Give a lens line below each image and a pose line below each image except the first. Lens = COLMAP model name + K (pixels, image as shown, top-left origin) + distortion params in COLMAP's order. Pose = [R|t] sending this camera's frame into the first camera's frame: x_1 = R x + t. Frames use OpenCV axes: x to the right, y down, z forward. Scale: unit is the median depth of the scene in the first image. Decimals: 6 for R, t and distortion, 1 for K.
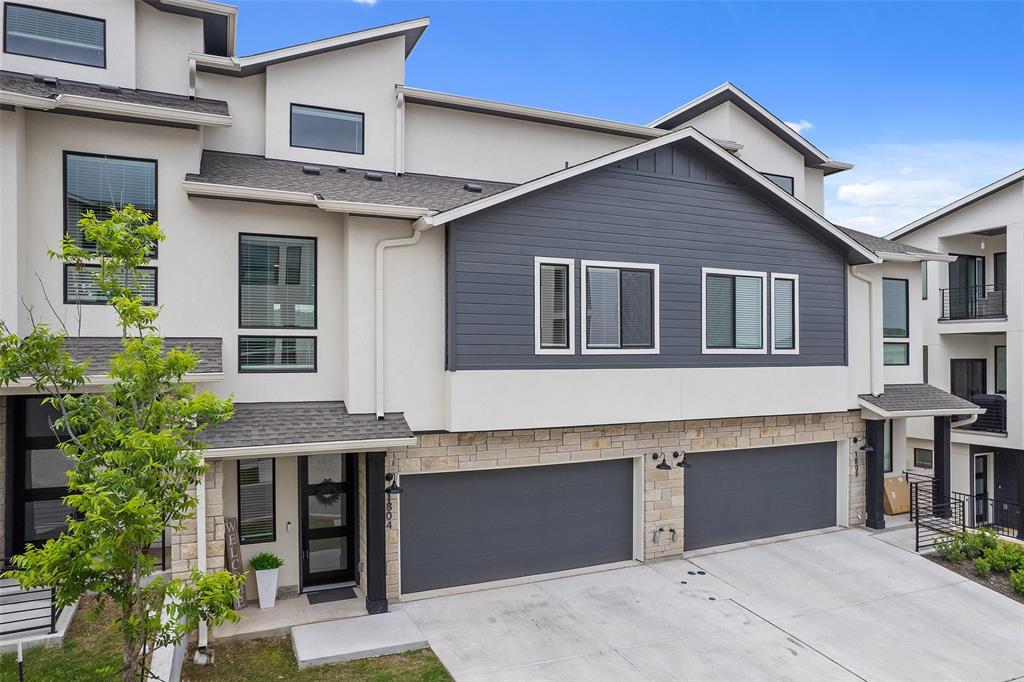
lens RADIAL K [[656.1, 0, 518.5], [0, 656.1, 345.2], [0, 0, 1]] dist [-0.068499, 0.064363]
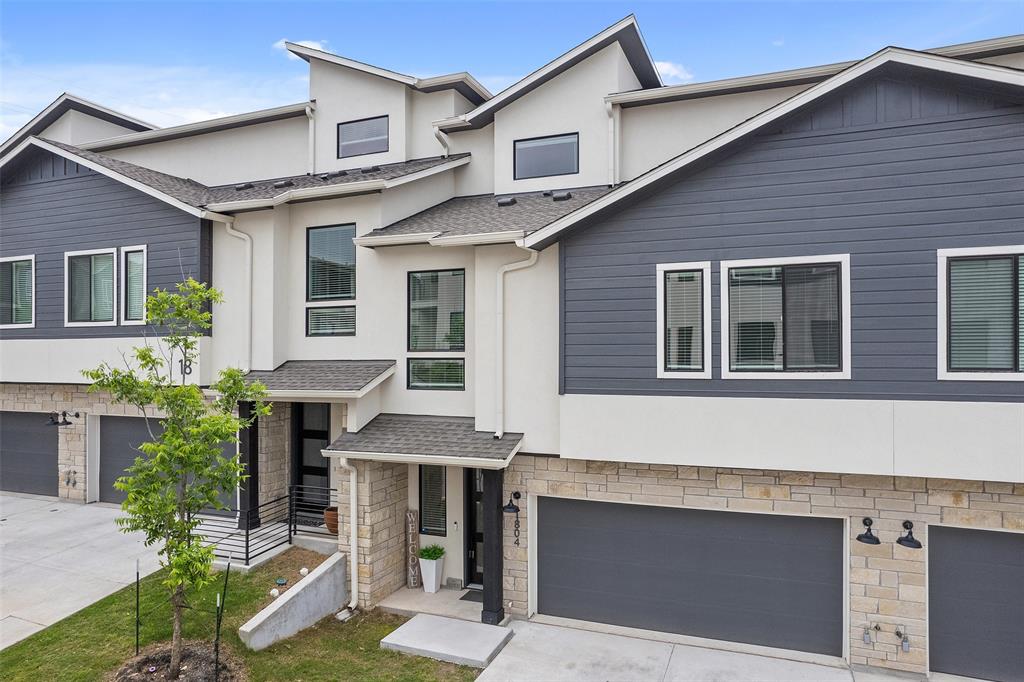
lens RADIAL K [[656.1, 0, 518.5], [0, 656.1, 345.2], [0, 0, 1]] dist [-0.068499, 0.064363]
pose [[0.702781, -0.011314, -0.711317, 0.471672], [0.012465, 0.999916, -0.003588, -0.026281], [0.711297, -0.006345, 0.702862, 0.249482]]
